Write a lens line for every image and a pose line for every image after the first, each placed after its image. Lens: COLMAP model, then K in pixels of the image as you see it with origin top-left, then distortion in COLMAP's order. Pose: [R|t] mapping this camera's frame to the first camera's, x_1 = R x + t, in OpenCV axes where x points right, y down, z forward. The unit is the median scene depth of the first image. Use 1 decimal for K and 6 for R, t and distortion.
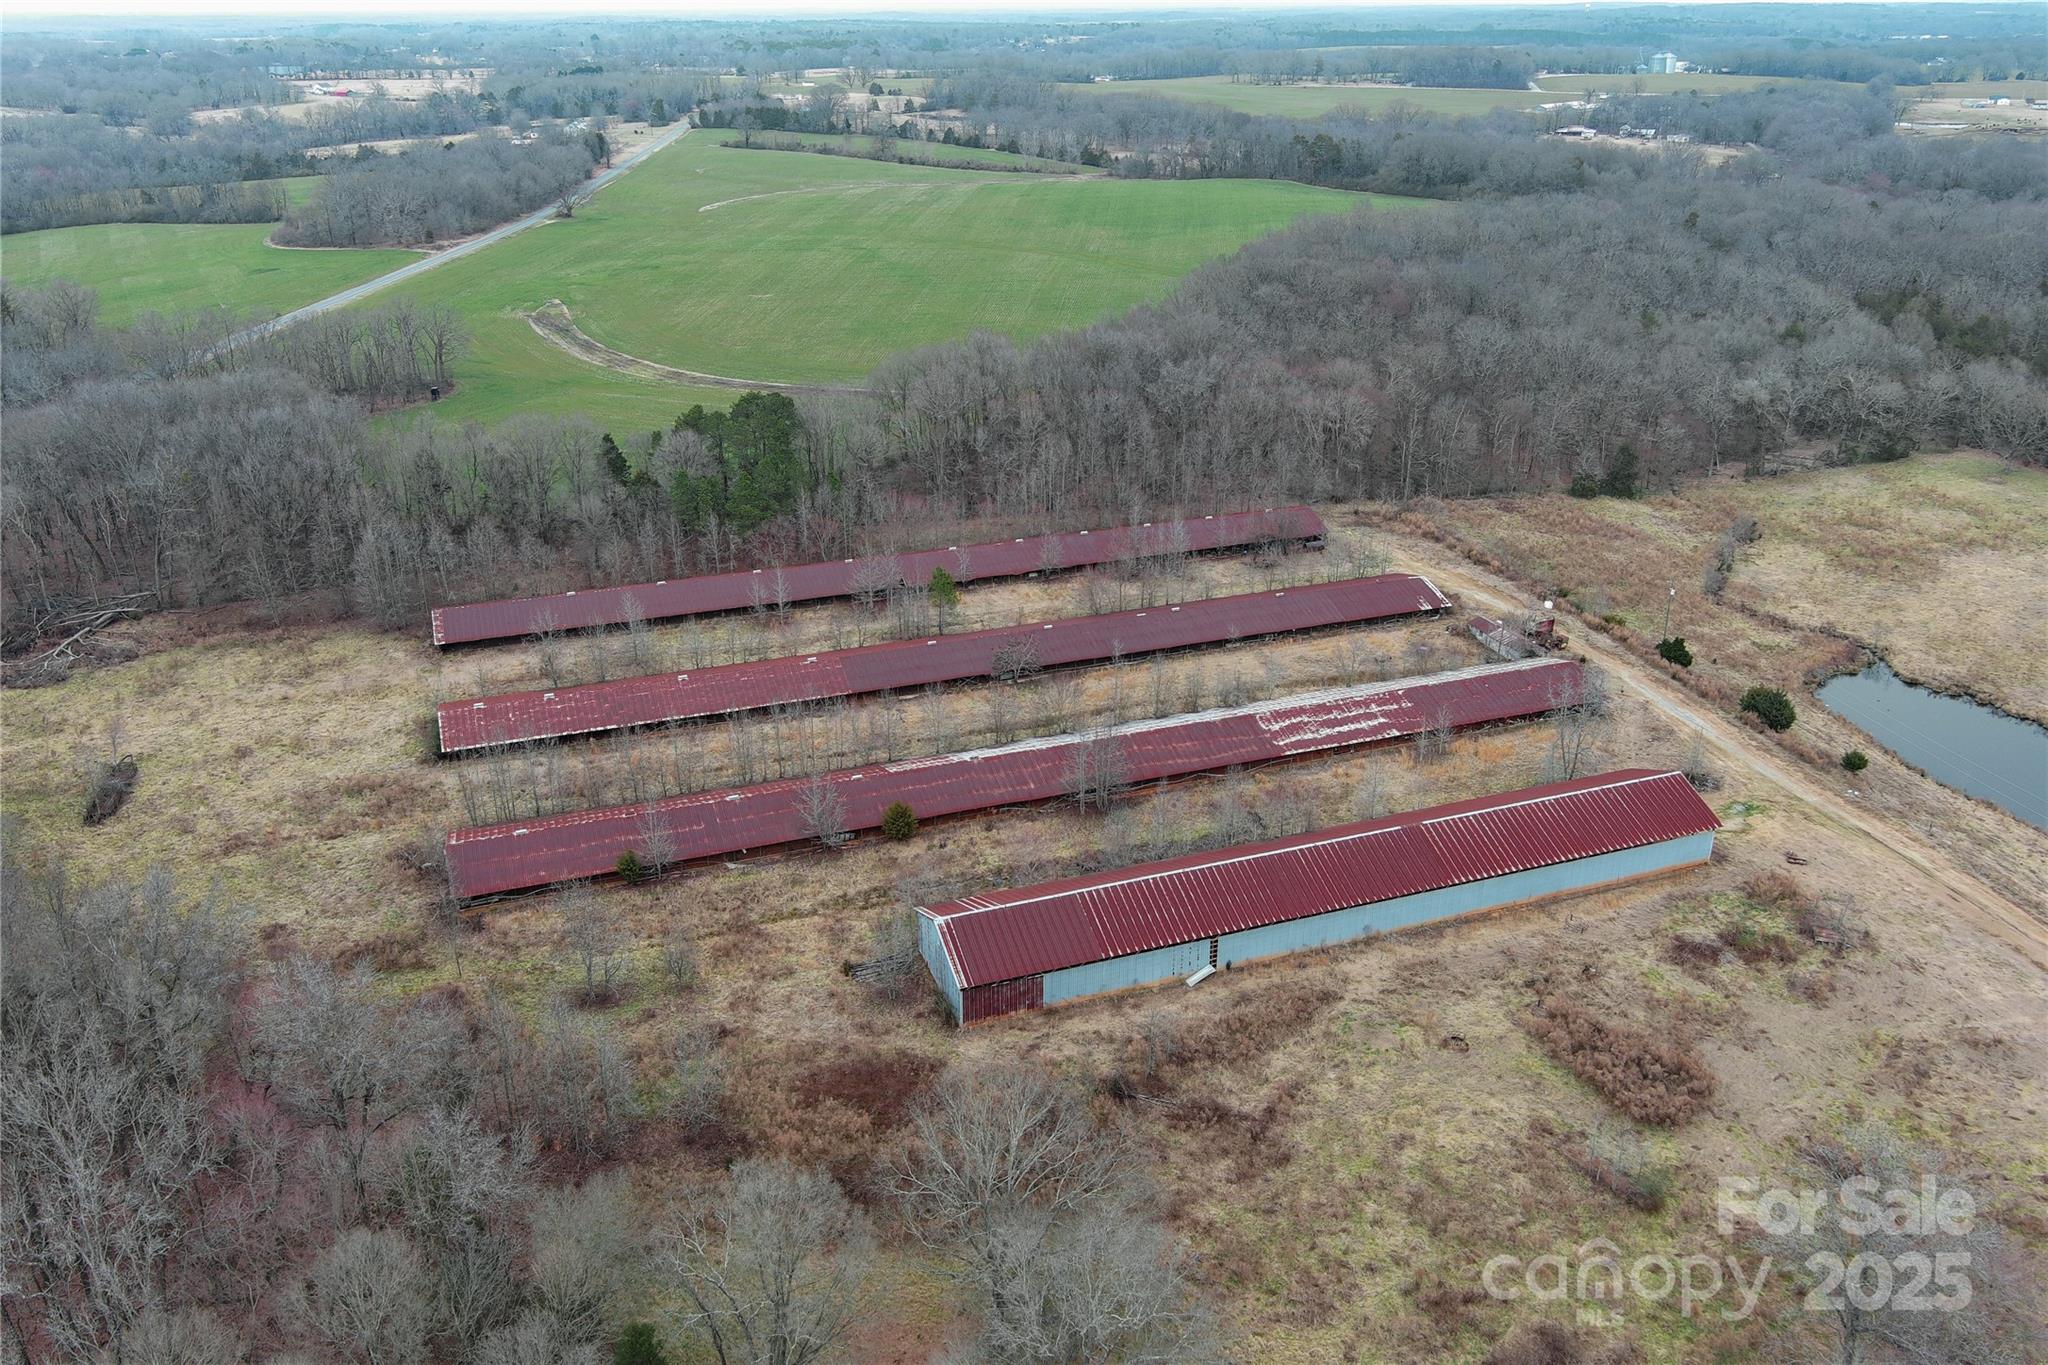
lens RADIAL K [[1586.6, 0, 1025.2], [0, 1586.6, 677.8], [0, 0, 1]] dist [0.010601, -0.005356]
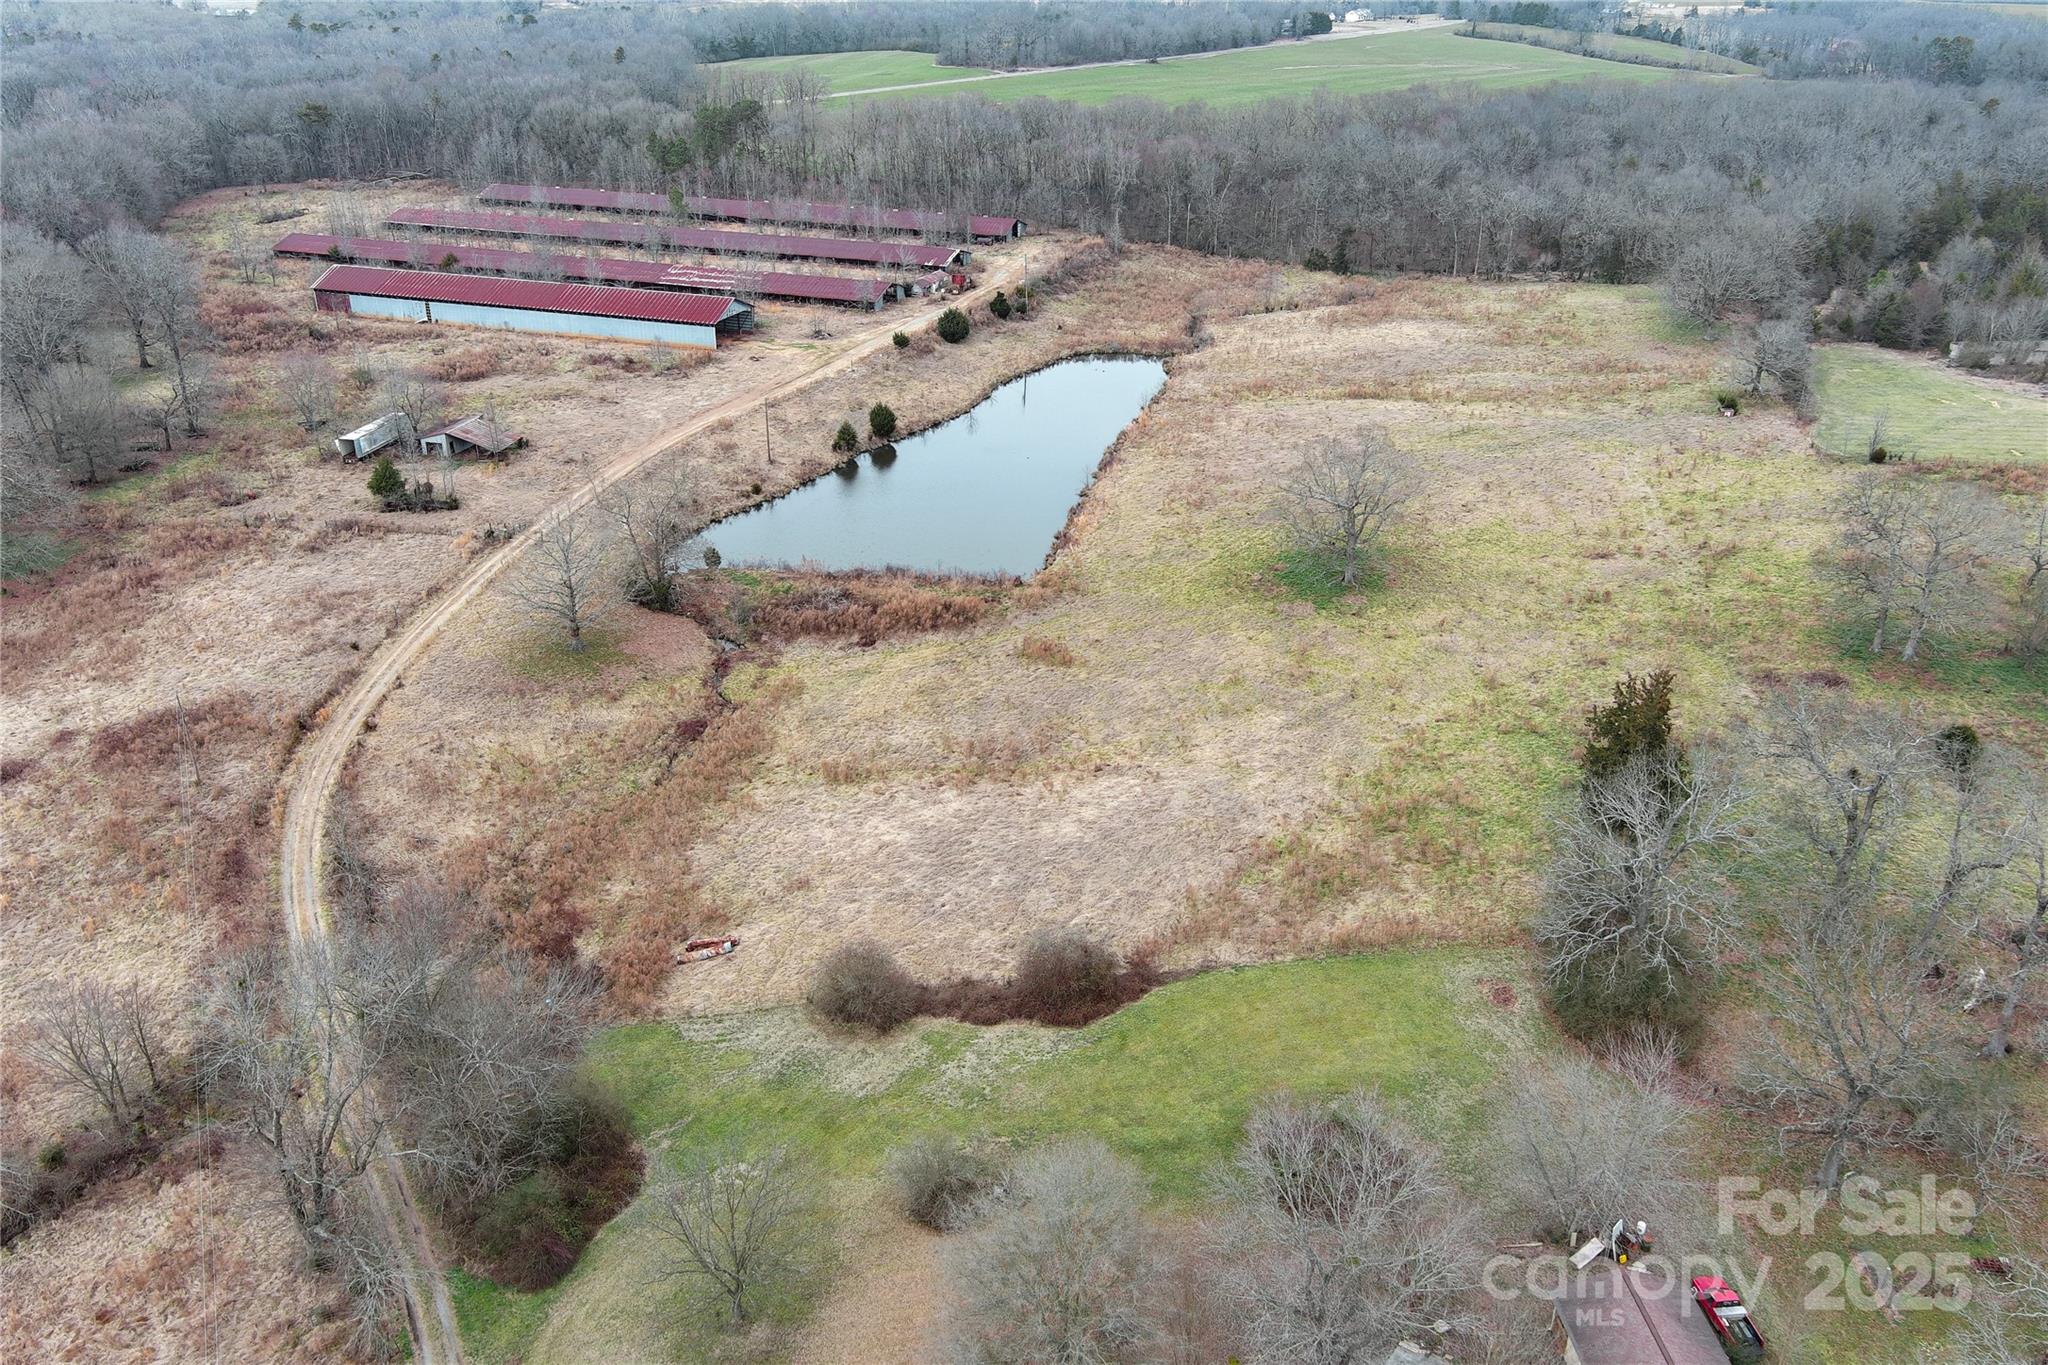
lens RADIAL K [[1586.6, 0, 1014.4], [0, 1586.6, 683.9], [0, 0, 1]] dist [0.010601, -0.005356]
pose [[0.768342, 0.284733, -0.573217, 1.064392], [-0.262899, 0.956957, 0.122956, 0.103104], [0.583553, 0.056226, 0.810126, -0.062320]]
